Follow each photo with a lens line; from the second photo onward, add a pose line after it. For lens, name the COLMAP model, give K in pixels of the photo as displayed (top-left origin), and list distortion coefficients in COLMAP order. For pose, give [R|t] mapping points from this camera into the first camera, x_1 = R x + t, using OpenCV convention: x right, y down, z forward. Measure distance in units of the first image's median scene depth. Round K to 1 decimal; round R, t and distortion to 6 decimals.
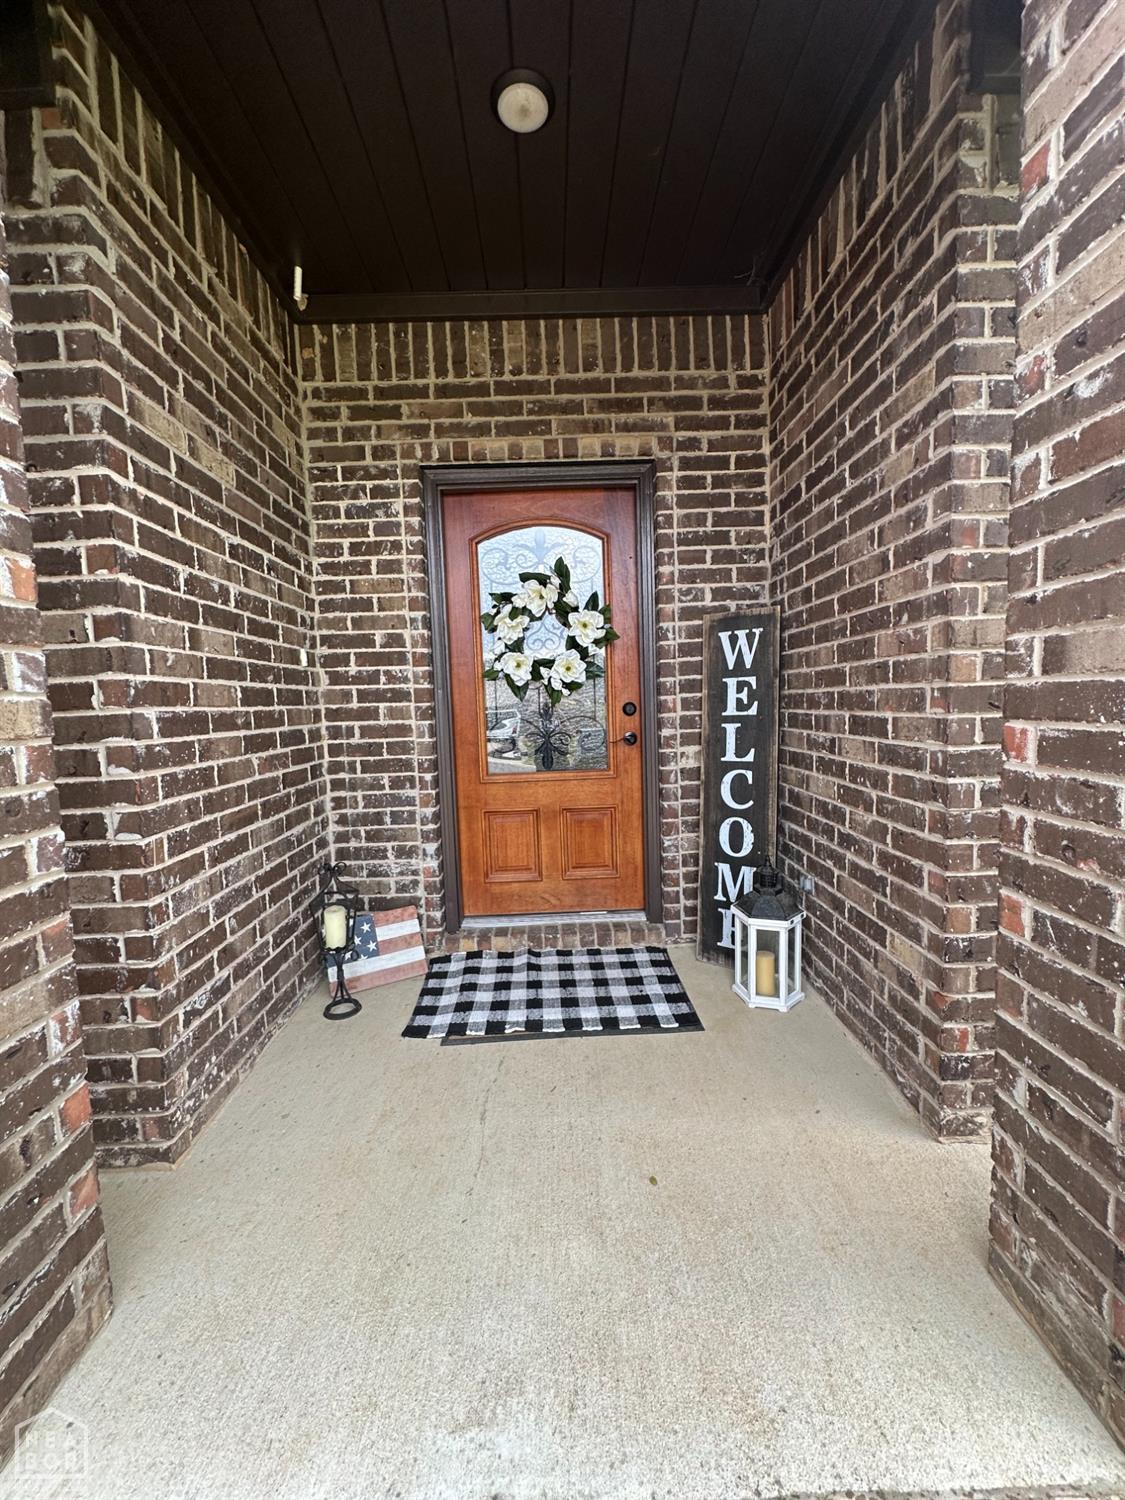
lens RADIAL K [[599.8, 0, 559.7], [0, 599.8, 744.2], [0, 0, 1]] dist [-0.001400, 0.000283]
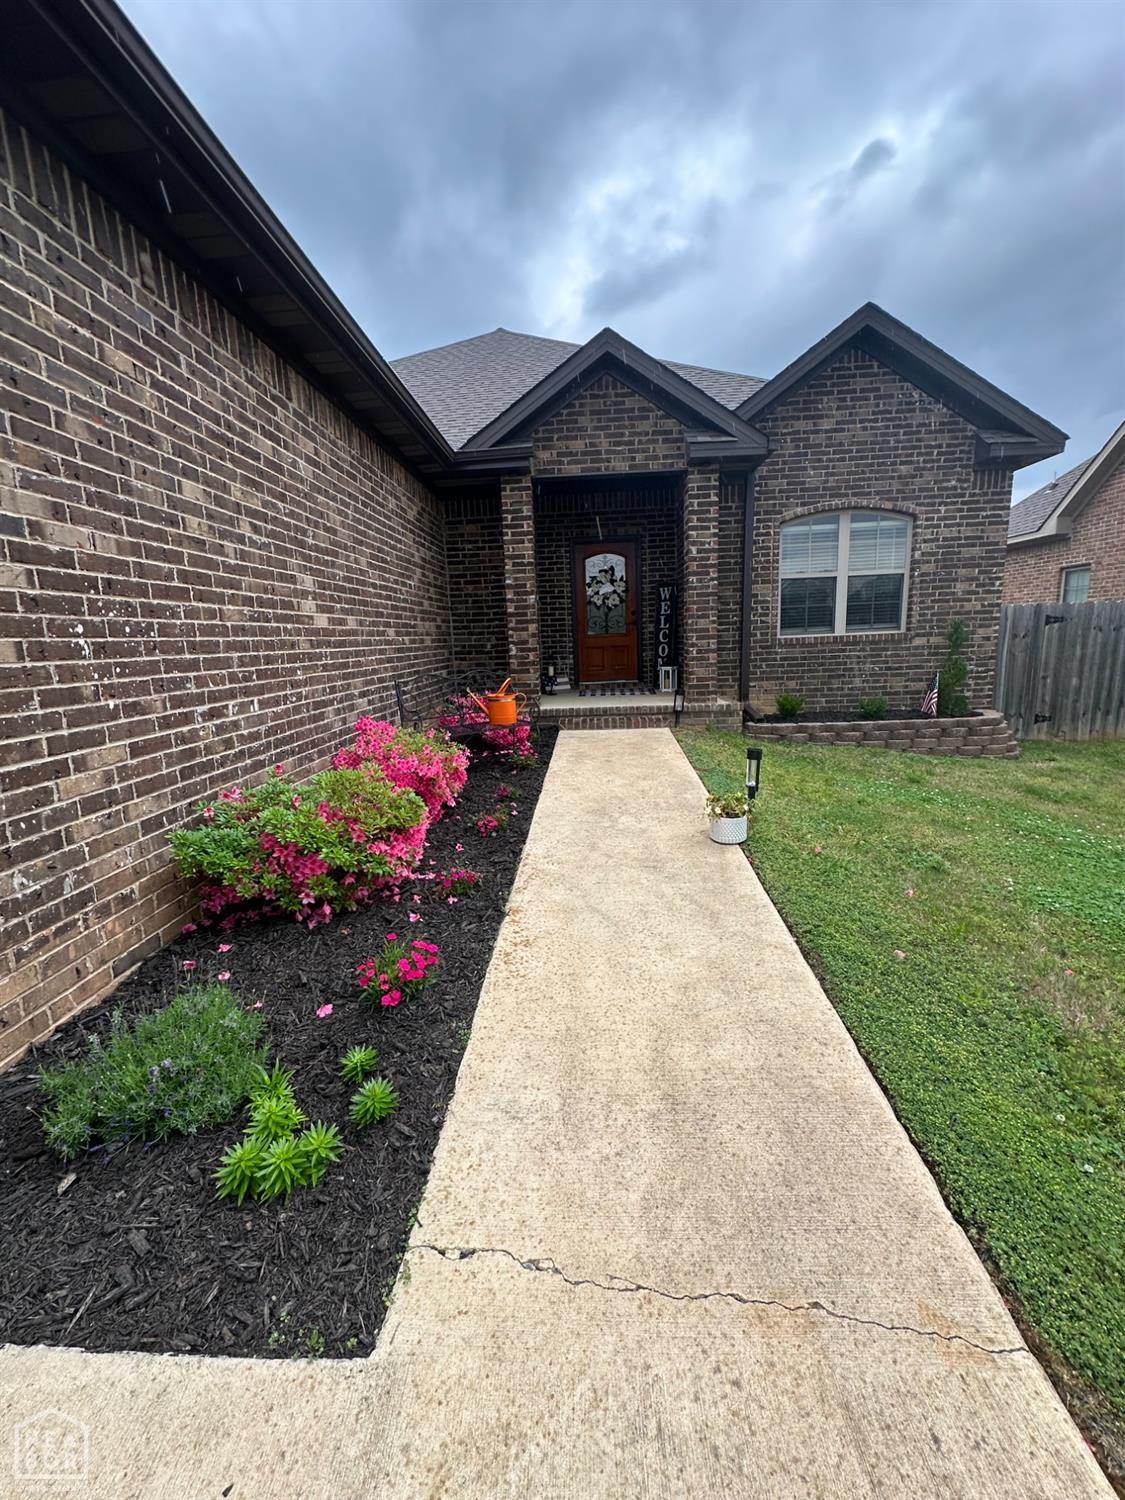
lens RADIAL K [[599.8, 0, 565.2], [0, 599.8, 754.1], [0, 0, 1]] dist [-0.001400, 0.000283]
pose [[0.997829, 0.006494, -0.065532, -0.030977], [-0.000233, 0.995467, 0.095107, 0.398447], [0.065853, -0.094885, 0.993308, -2.336289]]
